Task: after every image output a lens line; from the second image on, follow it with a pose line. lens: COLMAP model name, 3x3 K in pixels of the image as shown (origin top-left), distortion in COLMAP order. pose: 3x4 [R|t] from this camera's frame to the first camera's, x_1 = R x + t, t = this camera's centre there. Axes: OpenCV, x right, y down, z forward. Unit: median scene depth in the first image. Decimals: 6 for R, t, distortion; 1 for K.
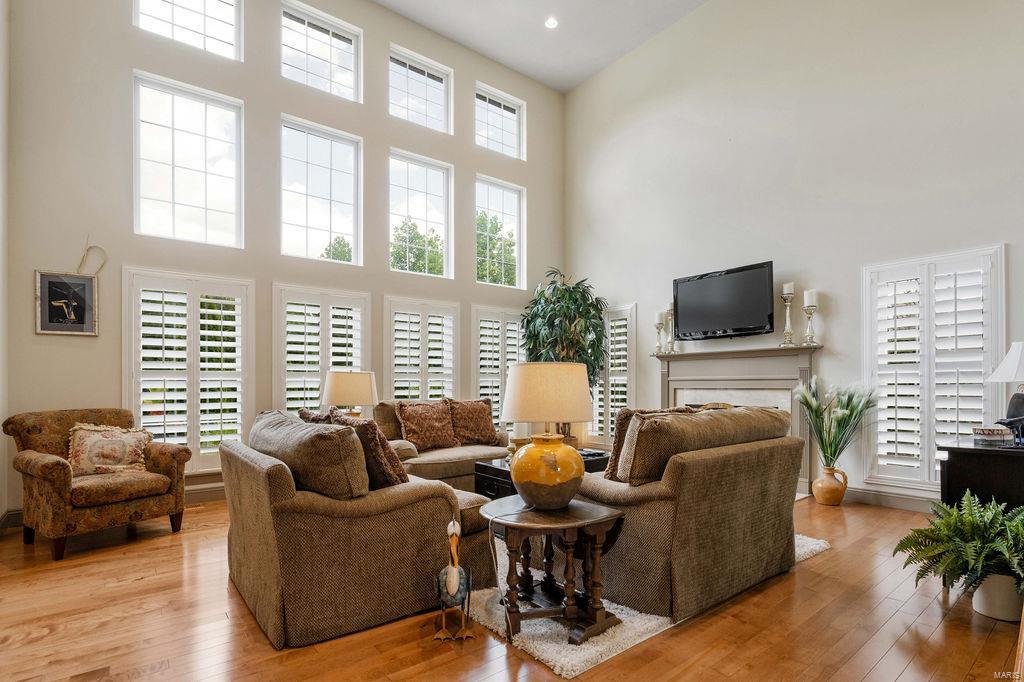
lens RADIAL K [[510.6, 0, 532.1], [0, 510.6, 376.1], [0, 0, 1]] dist [-0.013092, 0.000175]
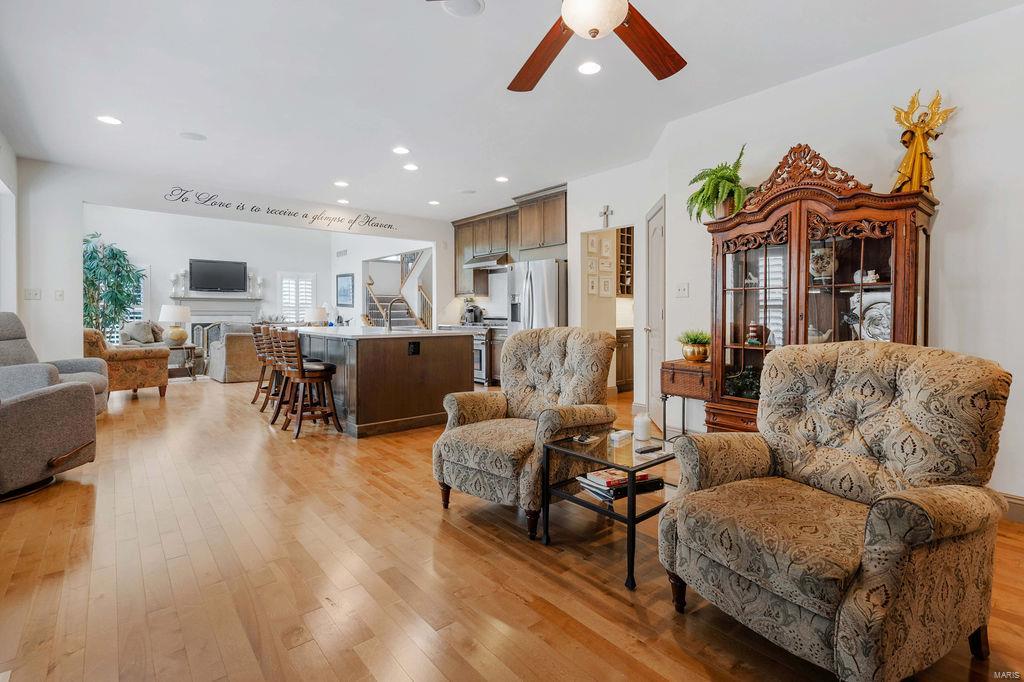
lens RADIAL K [[465.6, 0, 514.9], [0, 465.6, 317.1], [0, 0, 1]] dist [0.000485, 0.000054]
pose [[-0.028130, -0.004428, 0.999594, -1.943472], [-0.013007, 0.999907, 0.004064, 0.011118], [-0.999520, -0.012887, -0.028185, -0.248327]]
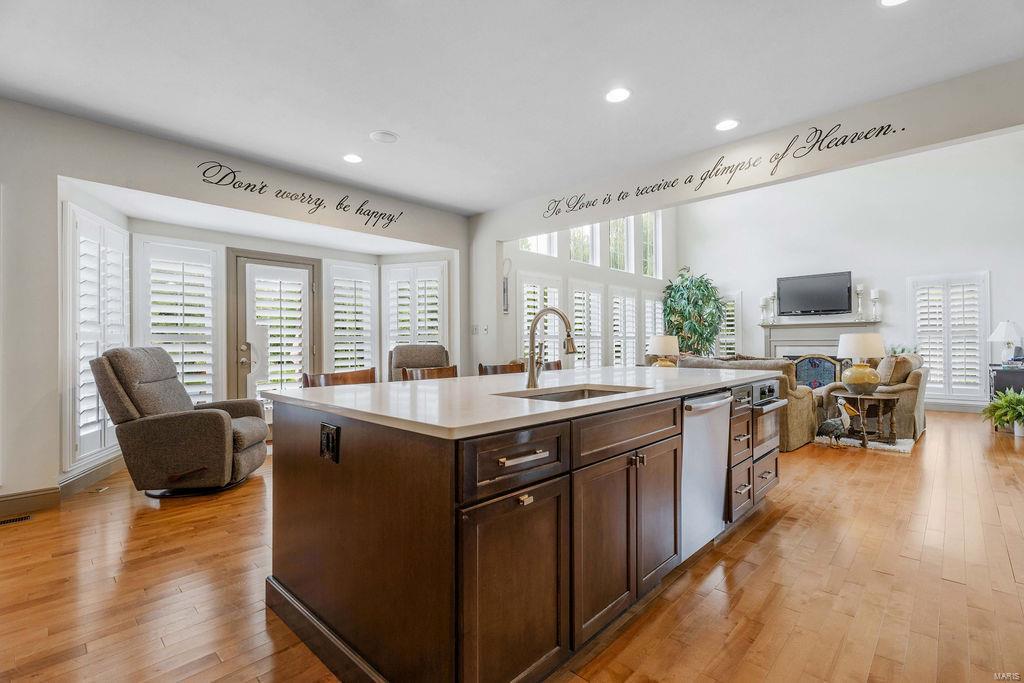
lens RADIAL K [[463.6, 0, 519.1], [0, 463.6, 342.4], [0, 0, 1]] dist [-0.011217, 0.000151]
pose [[0.990249, -0.002477, 0.139289, -0.930097], [0.001467, 0.999972, 0.007348, 0.002553], [-0.139303, -0.007072, 0.990225, -0.425464]]
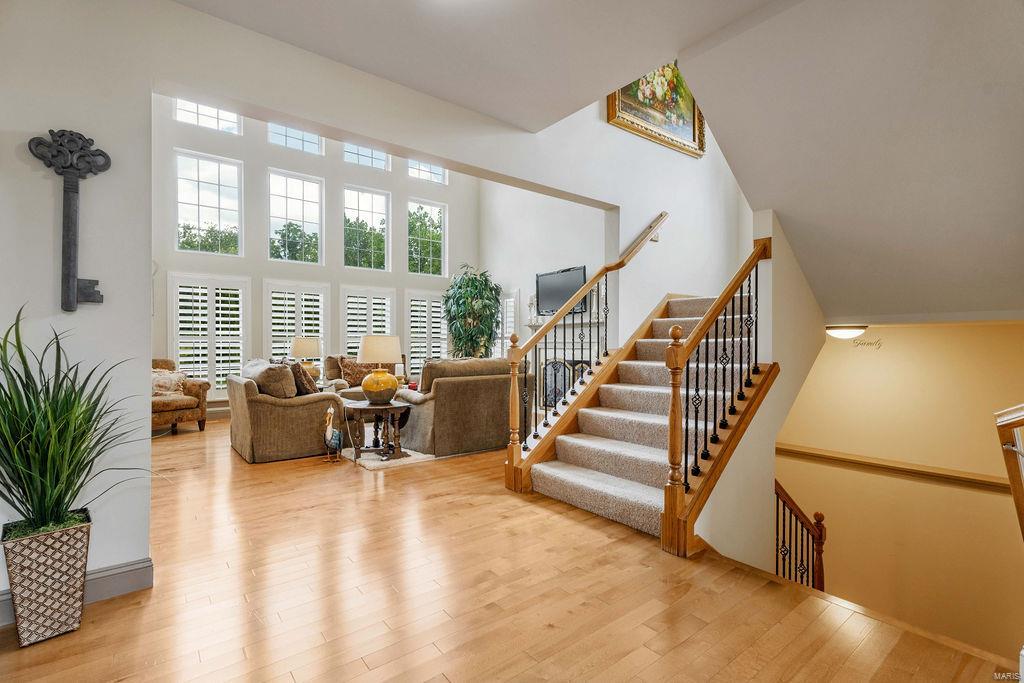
lens RADIAL K [[475.3, 0, 520.0], [0, 475.3, 340.4], [0, 0, 1]] dist [0.000610, -0.000151]
pose [[0.999921, 0.003033, -0.012184, 0.313403], [-0.002947, 0.999971, 0.007070, -0.009892], [0.012205, -0.007034, 0.999901, -0.473192]]
